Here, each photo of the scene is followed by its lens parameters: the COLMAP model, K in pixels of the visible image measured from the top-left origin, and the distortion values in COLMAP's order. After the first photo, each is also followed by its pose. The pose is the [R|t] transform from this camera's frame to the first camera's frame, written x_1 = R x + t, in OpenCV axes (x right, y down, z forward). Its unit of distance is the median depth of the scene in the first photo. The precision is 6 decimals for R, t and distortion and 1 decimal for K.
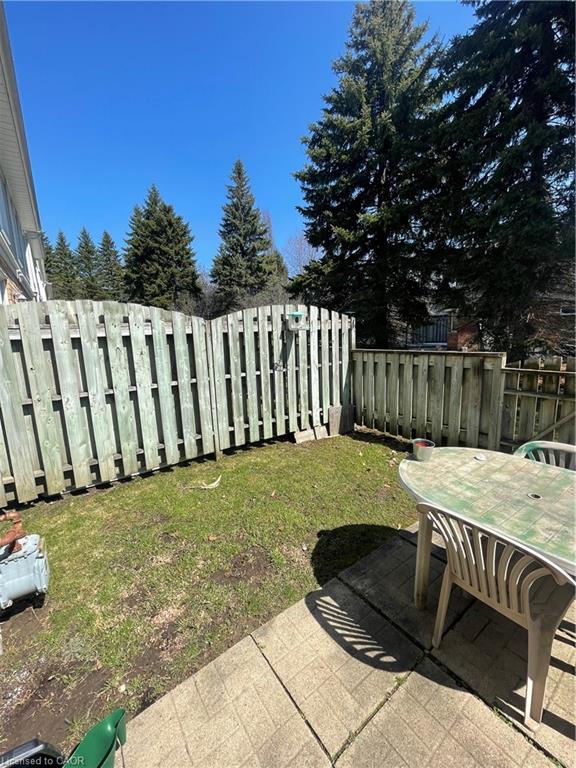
lens RADIAL K [[313.3, 0, 287.5], [0, 313.3, 384.8], [0, 0, 1]] dist [-0.002147, 0.000075]
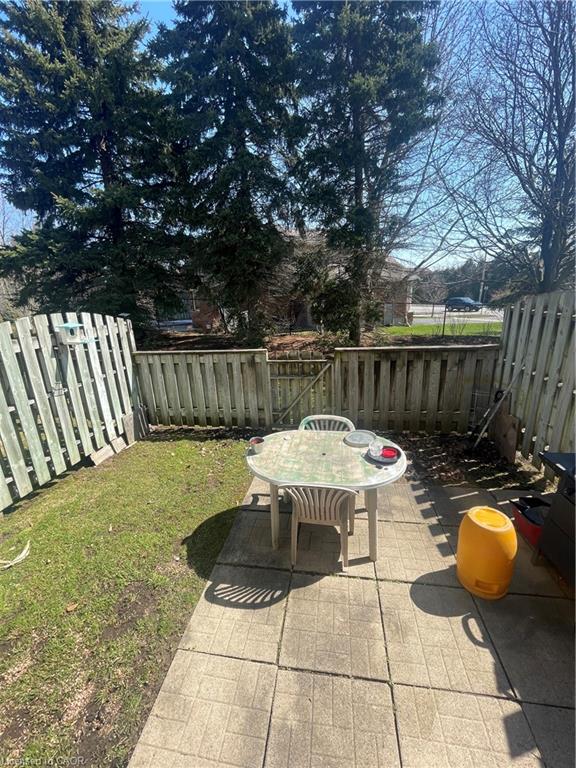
lens RADIAL K [[313.3, 0, 288.4], [0, 313.3, 383.7], [0, 0, 1]] dist [-0.002147, 0.000075]
pose [[0.708046, -0.187632, 0.680783, -0.164558], [0.132692, 0.982233, 0.132710, -0.102439], [-0.693588, -0.003630, 0.720363, -0.045145]]
